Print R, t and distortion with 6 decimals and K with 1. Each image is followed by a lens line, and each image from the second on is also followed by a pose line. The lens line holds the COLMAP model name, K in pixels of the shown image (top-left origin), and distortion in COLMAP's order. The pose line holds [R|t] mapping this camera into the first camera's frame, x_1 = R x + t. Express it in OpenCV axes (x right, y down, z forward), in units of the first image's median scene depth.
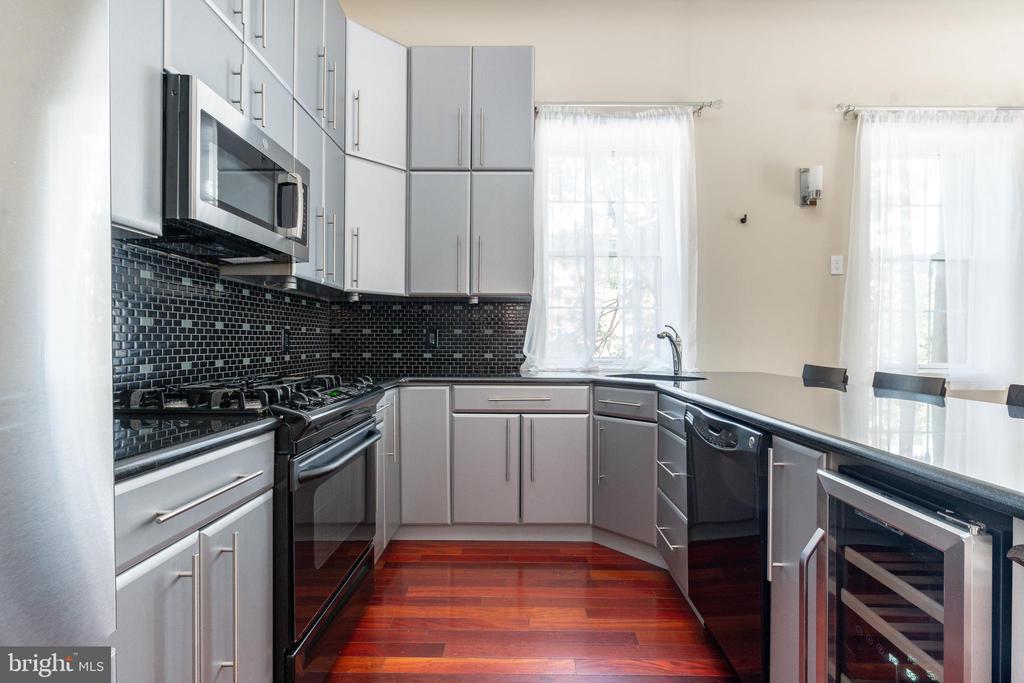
lens RADIAL K [[495.2, 0, 515.1], [0, 495.2, 338.6], [0, 0, 1]] dist [0.005066, -0.000037]
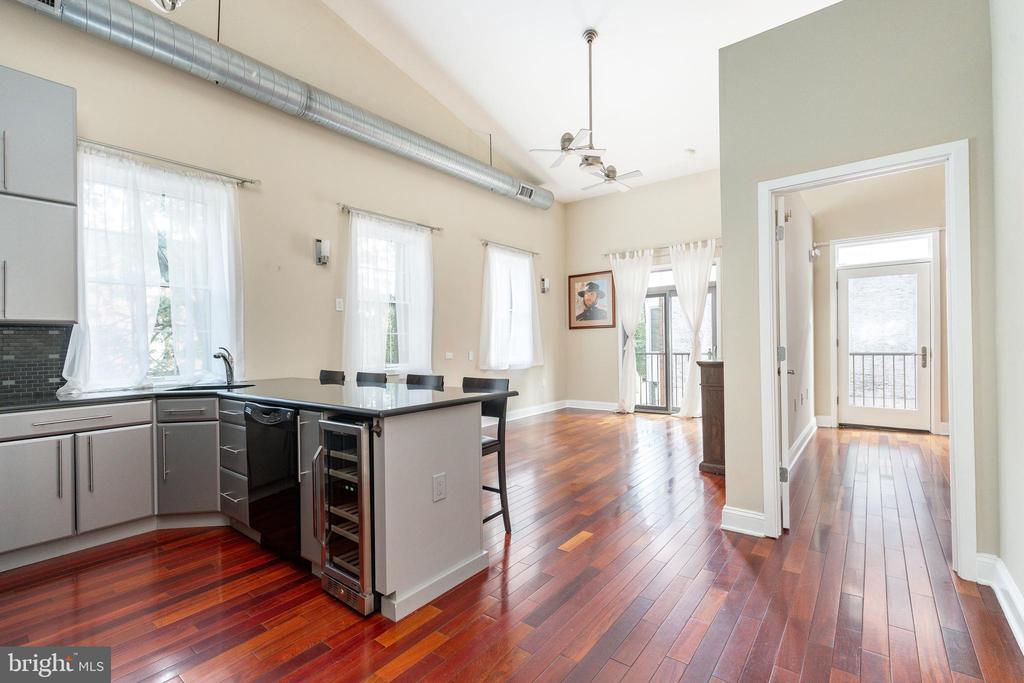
lens RADIAL K [[460.0, 0, 514.2], [0, 460.0, 338.8], [0, 0, 1]] dist [0.000155, 0.001142]
pose [[0.613708, -0.011631, 0.789448, -0.192824], [0.023414, 0.999720, -0.003473, -0.029287], [-0.789186, 0.020616, 0.613808, -0.389077]]
